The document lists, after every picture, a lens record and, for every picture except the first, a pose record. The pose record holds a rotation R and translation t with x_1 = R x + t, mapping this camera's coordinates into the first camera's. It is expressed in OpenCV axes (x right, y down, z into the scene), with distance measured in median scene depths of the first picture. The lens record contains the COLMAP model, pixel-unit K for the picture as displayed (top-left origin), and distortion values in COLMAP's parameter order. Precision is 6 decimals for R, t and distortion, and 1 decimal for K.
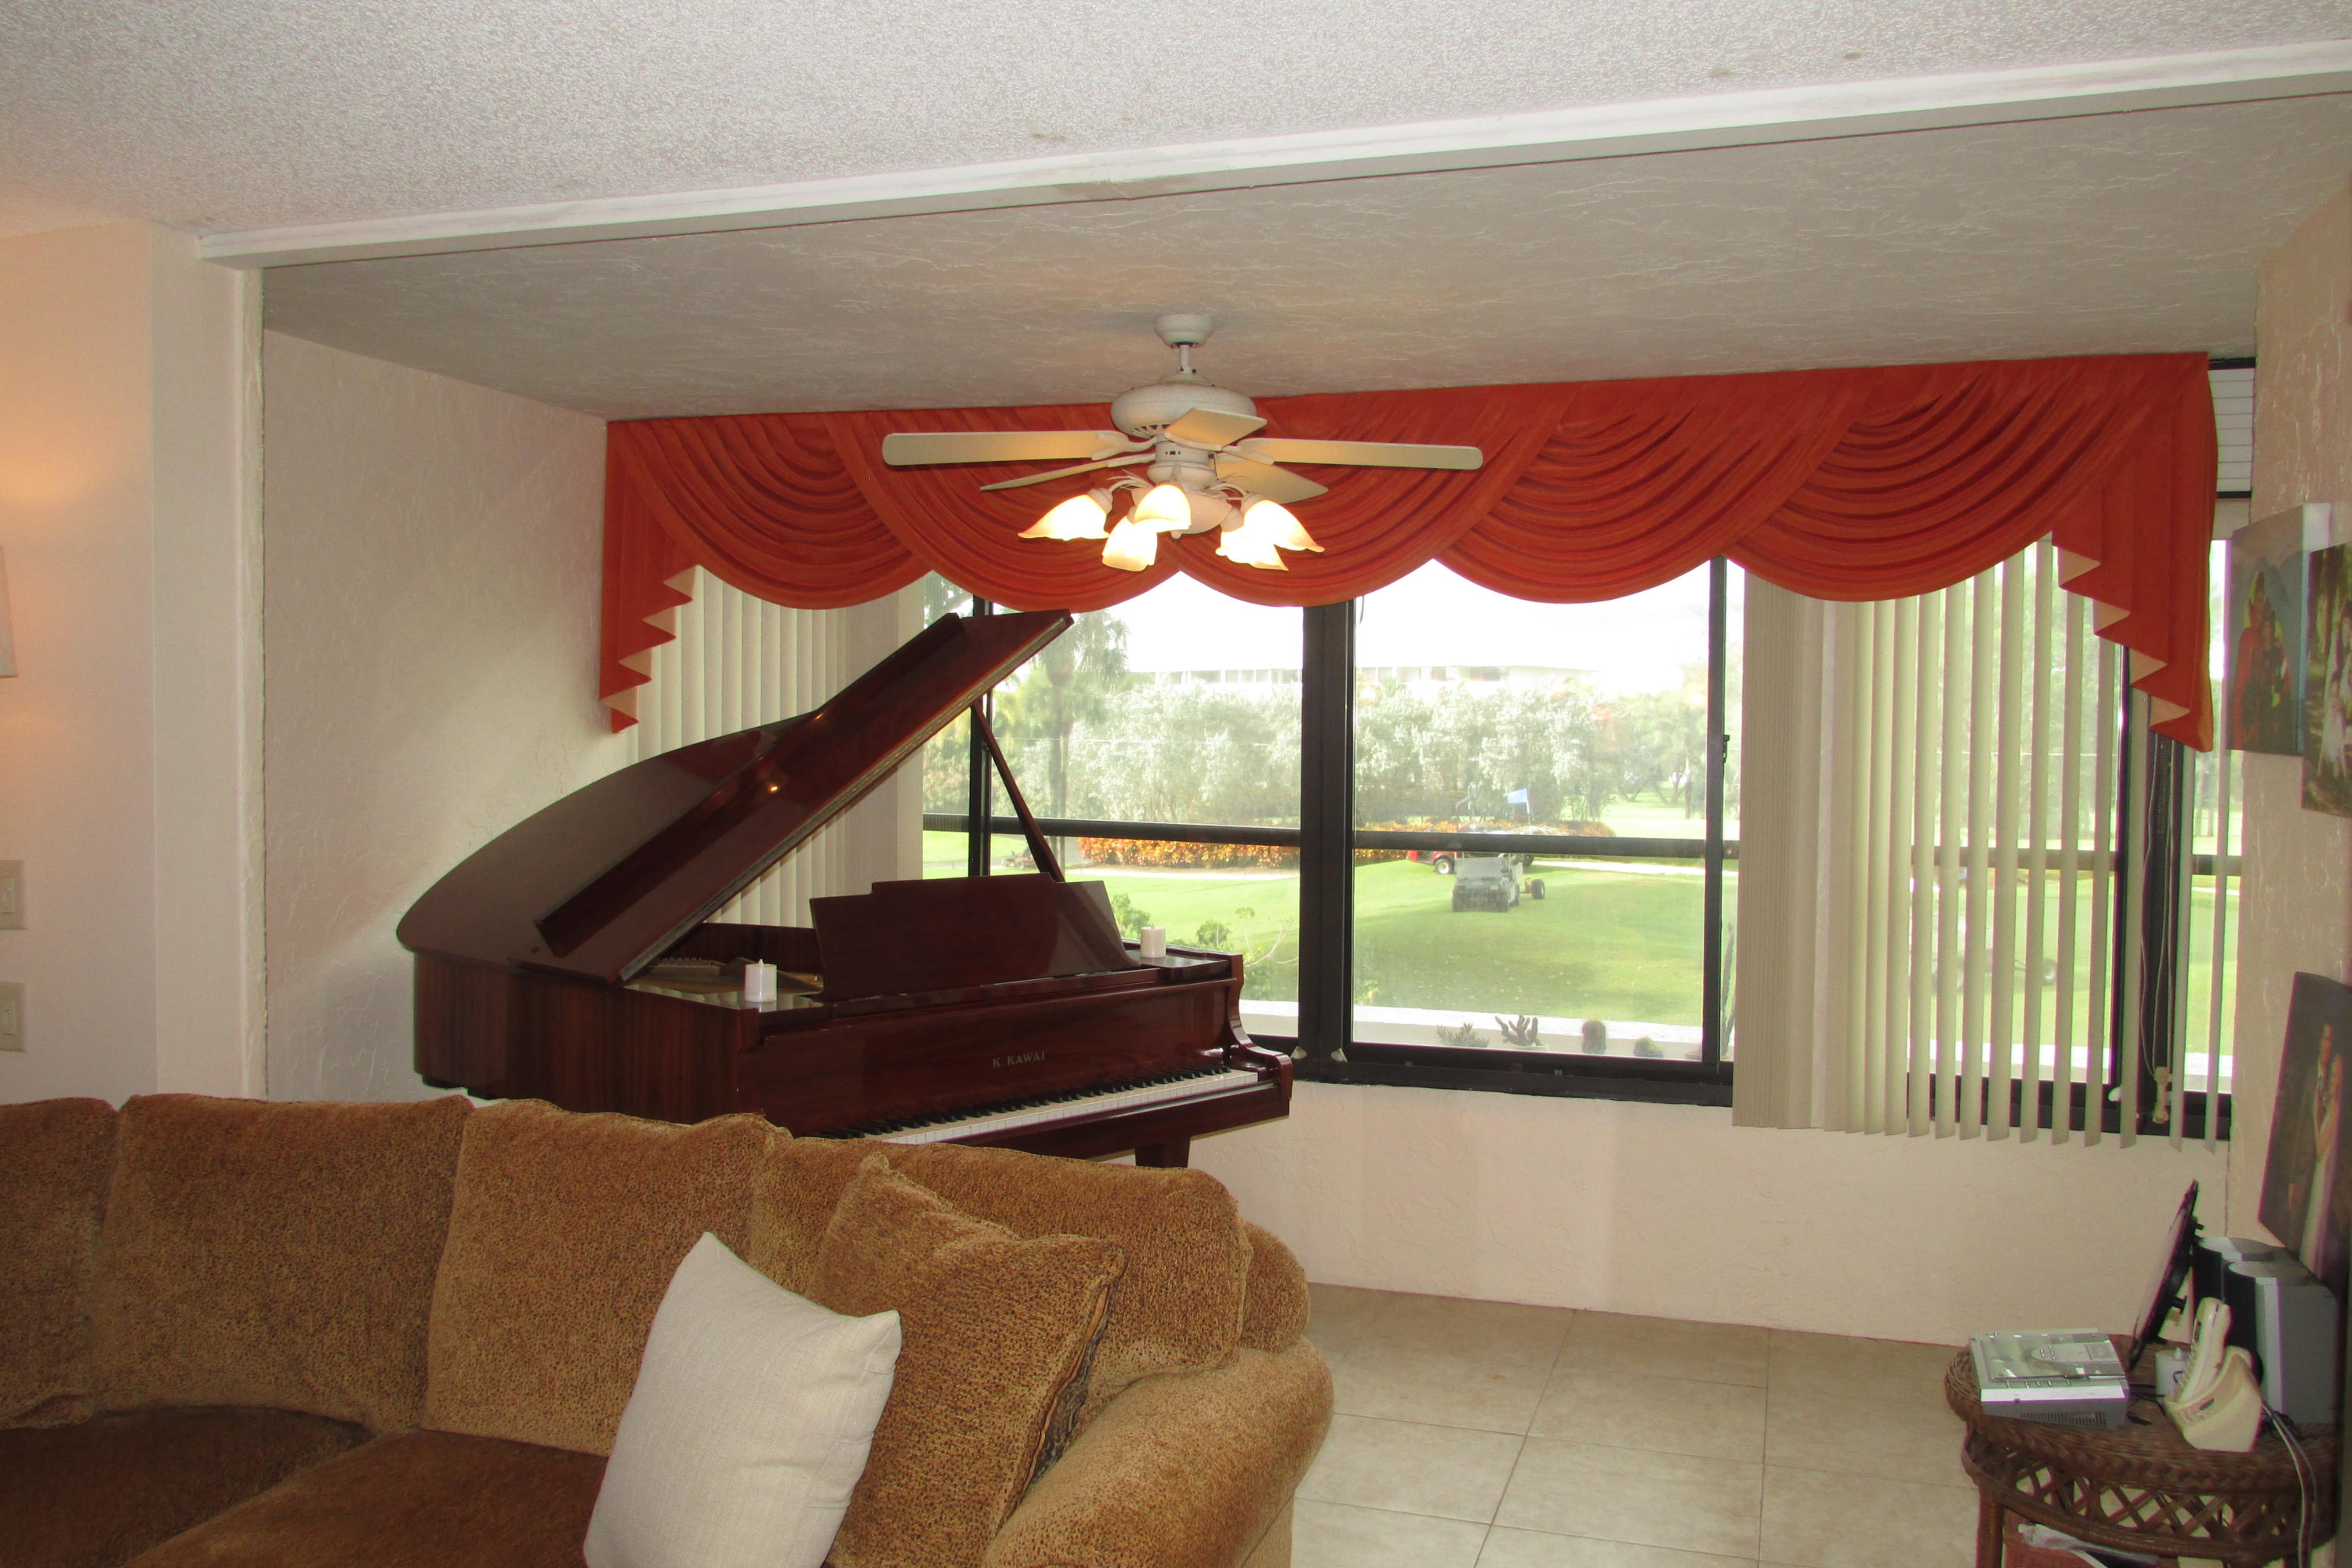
lens RADIAL K [[2002.0, 0, 1176.0], [0, 2002.0, 784.0], [0, 0, 1]] dist [-0.003572, -0.000980]
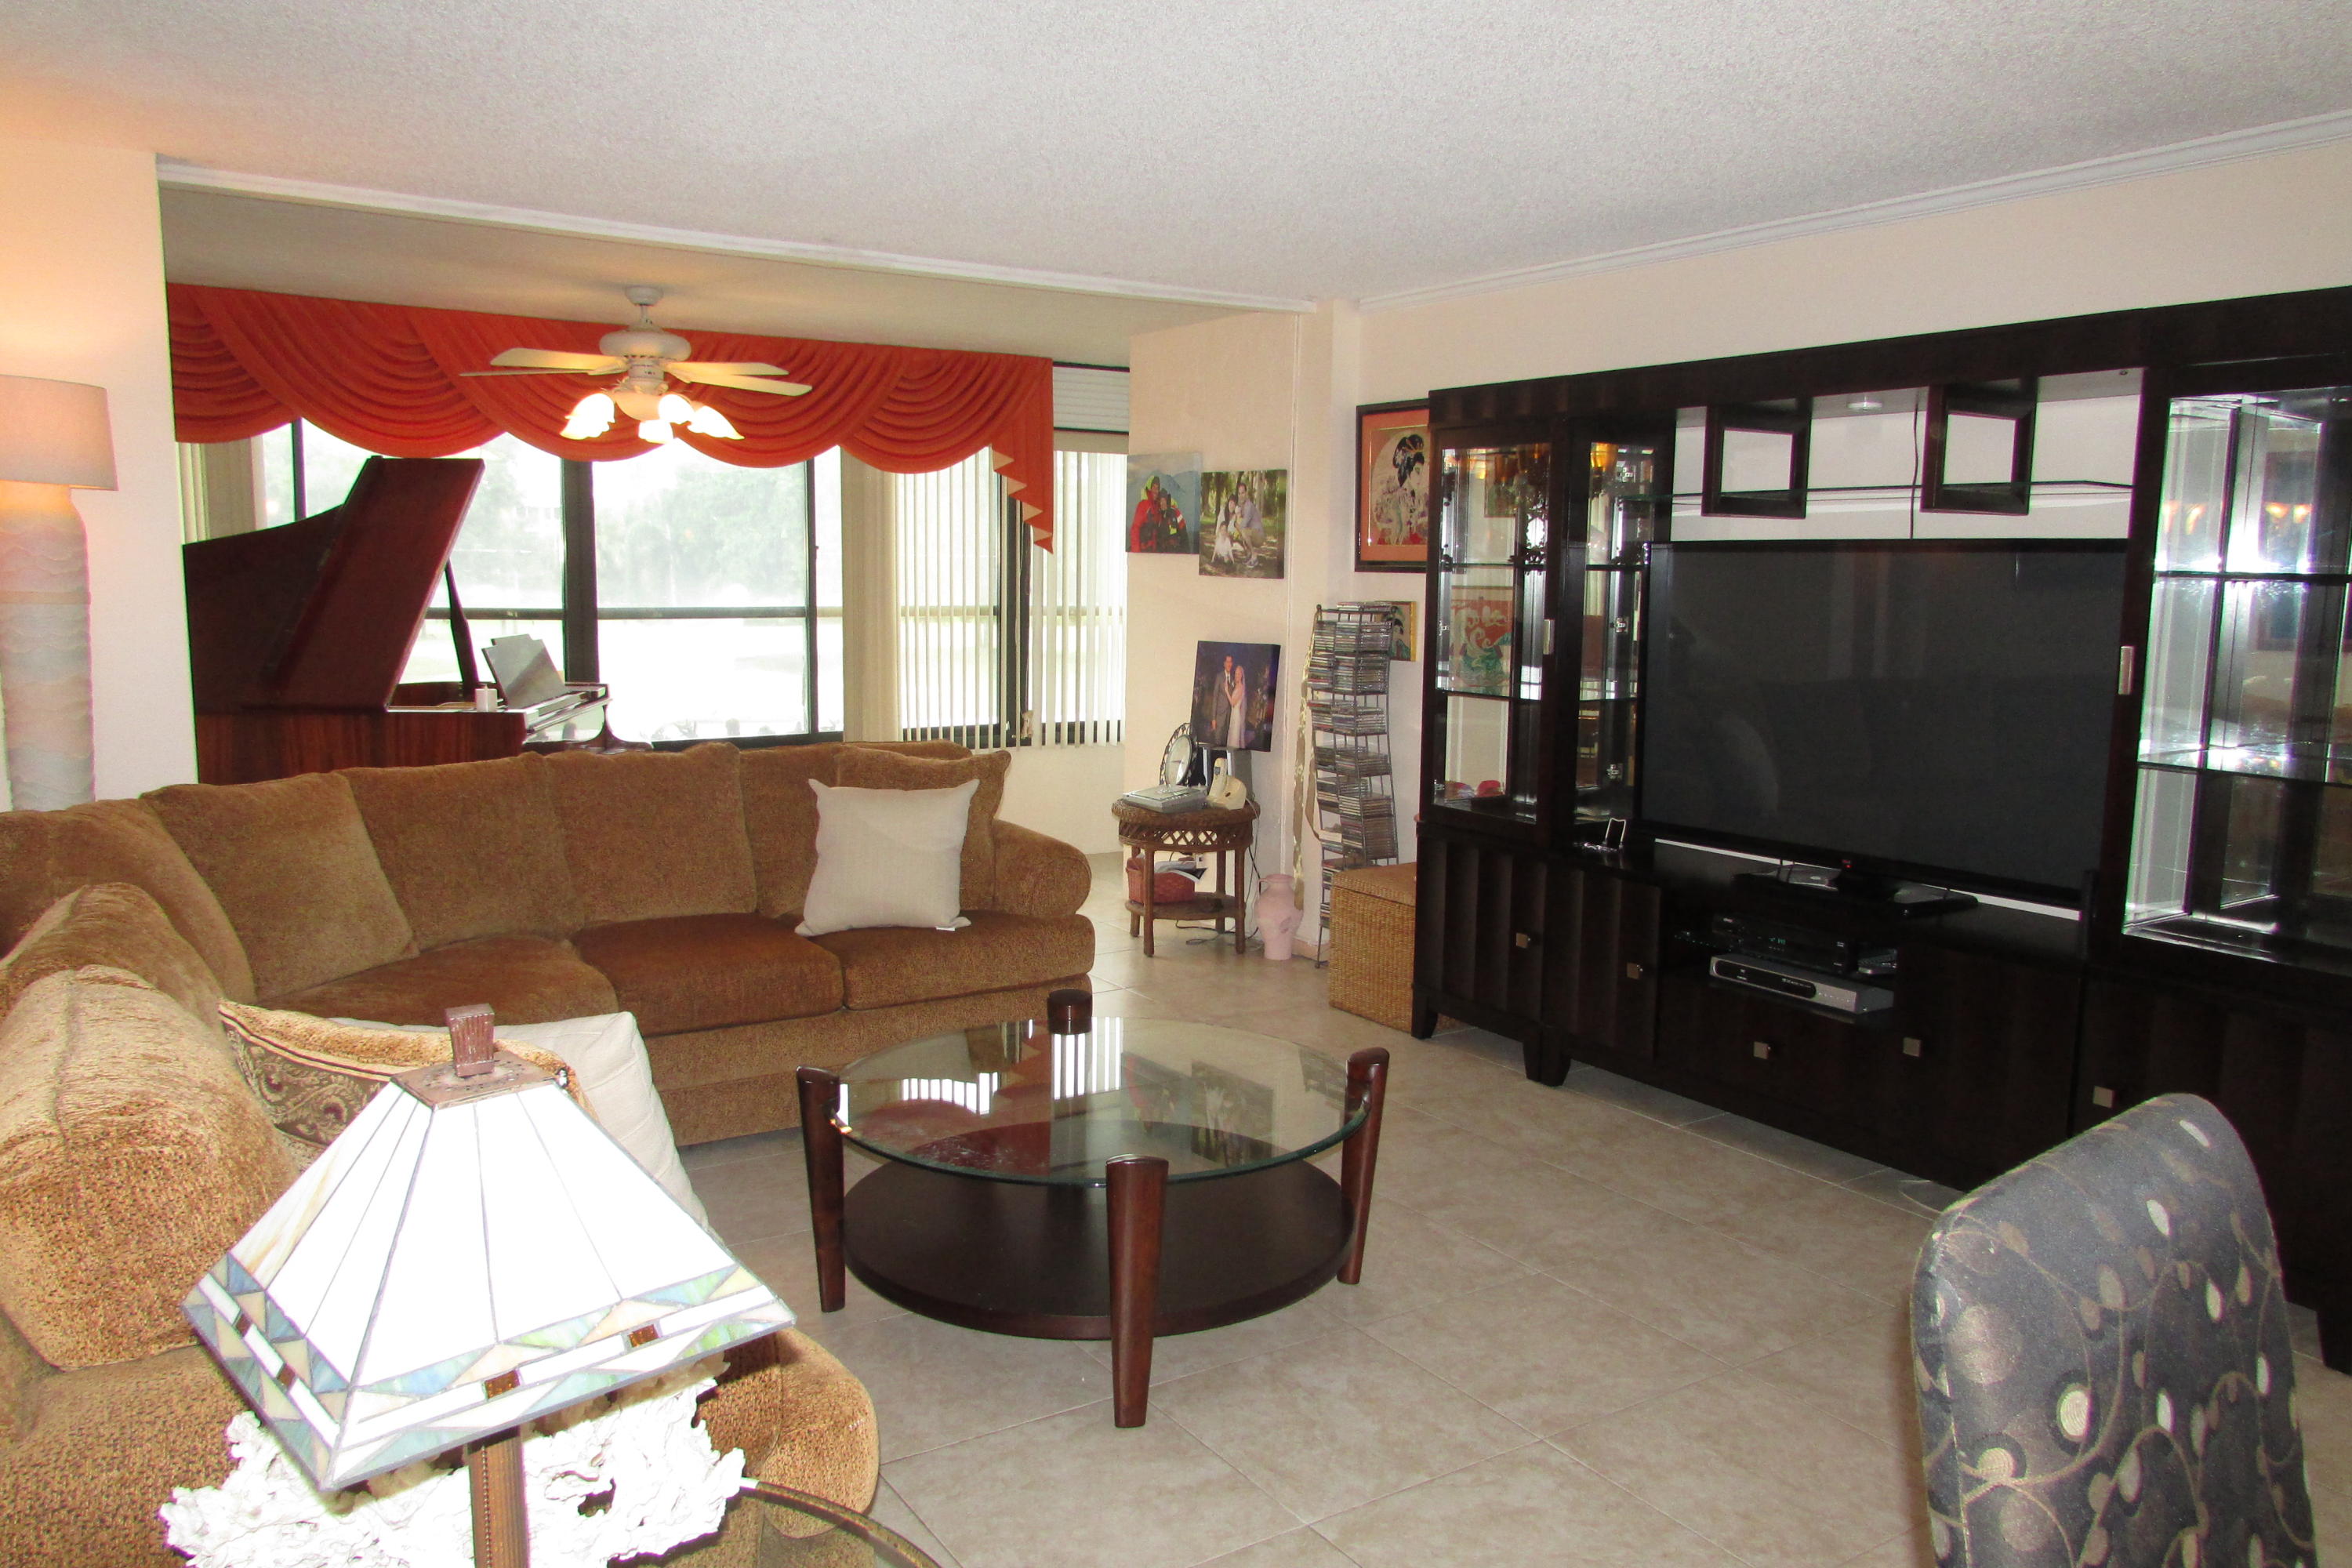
lens RADIAL K [[1658.2, 0, 1176.0], [0, 1658.2, 784.0], [0, 0, 1]] dist [-0.013353, 0.000953]
pose [[0.630930, -0.105444, 0.768641, -0.749629], [0.026939, 0.993101, 0.114124, 0.028569], [-0.775372, -0.051298, 0.629418, -0.200839]]
